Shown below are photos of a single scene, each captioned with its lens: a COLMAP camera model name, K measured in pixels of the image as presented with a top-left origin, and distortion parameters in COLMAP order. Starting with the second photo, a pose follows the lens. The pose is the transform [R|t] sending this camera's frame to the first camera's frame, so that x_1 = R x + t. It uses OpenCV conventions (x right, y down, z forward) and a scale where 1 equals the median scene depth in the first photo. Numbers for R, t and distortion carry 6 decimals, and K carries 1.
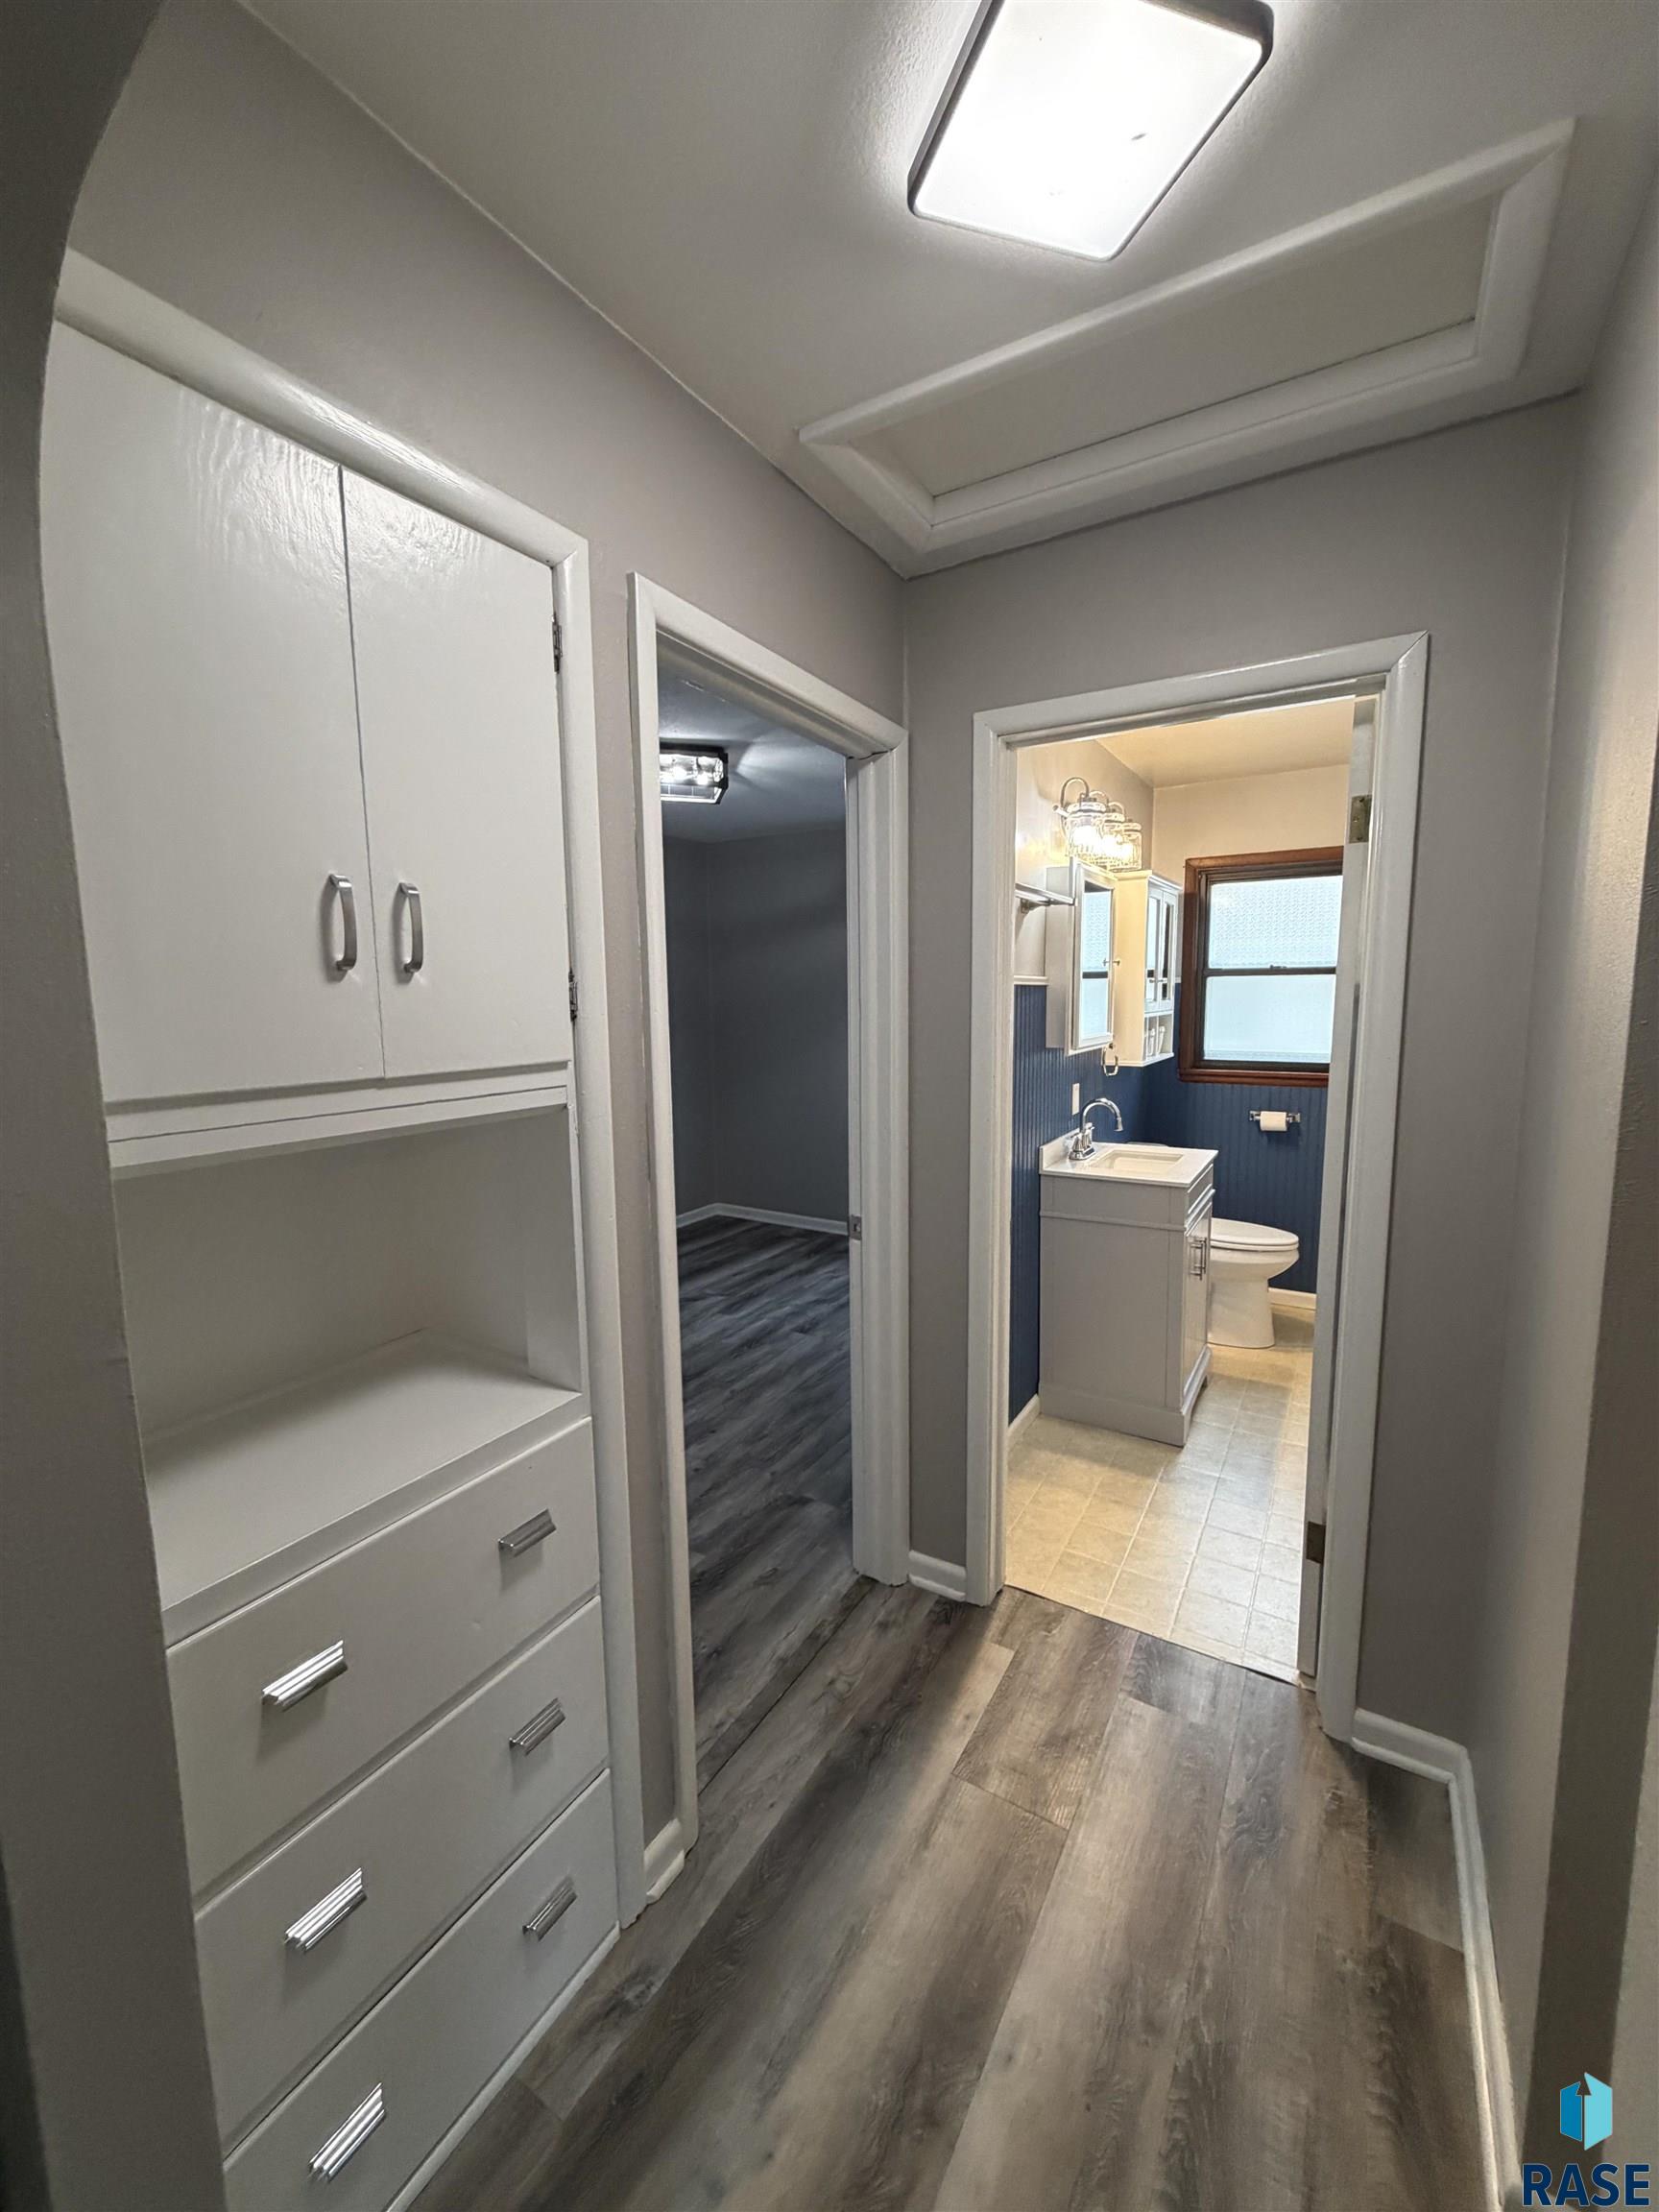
lens RADIAL K [[883.8, 0, 827.9], [0, 883.8, 1102.9], [0, 0, 1]] dist [-0.001814, 0.000029]
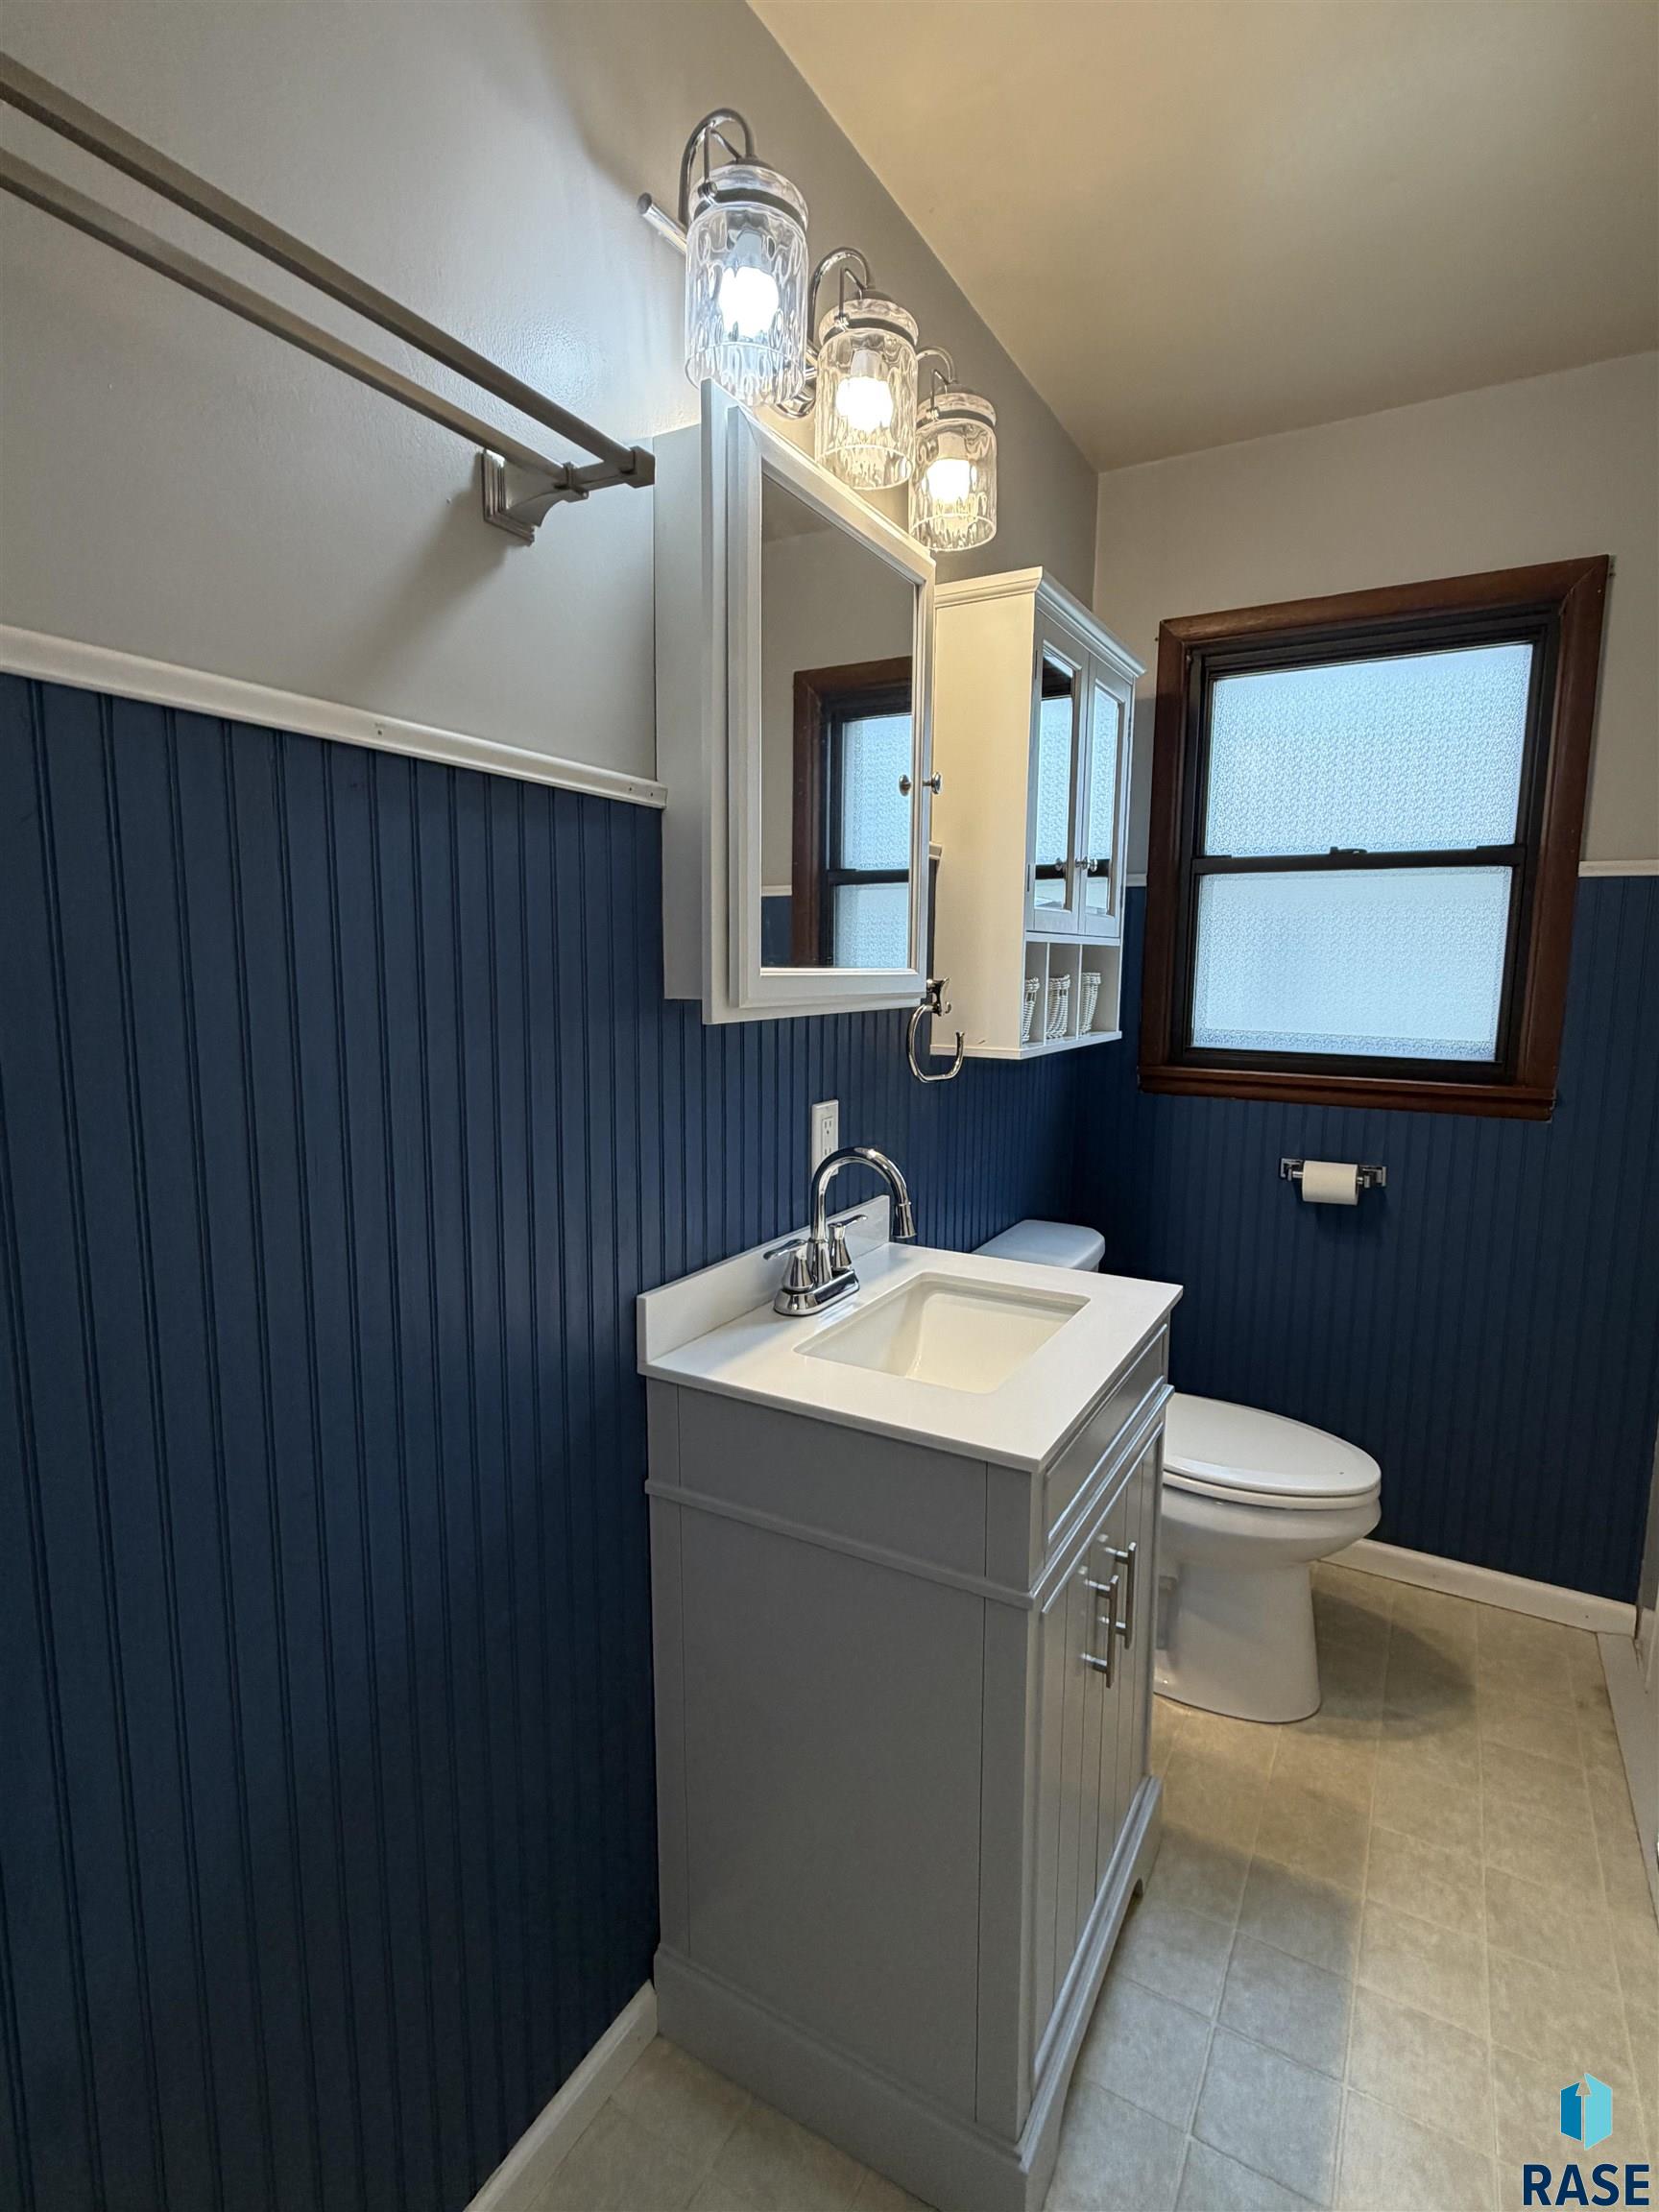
lens RADIAL K [[1057.6, 0, 837.3], [0, 1057.6, 1105.6], [0, 0, 1]] dist [-0.003710, -0.000264]
pose [[0.999360, 0.019304, 0.030112, 0.229412], [-0.019701, 0.999722, 0.012939, -0.021929], [-0.029854, -0.013524, 0.999463, 0.455885]]
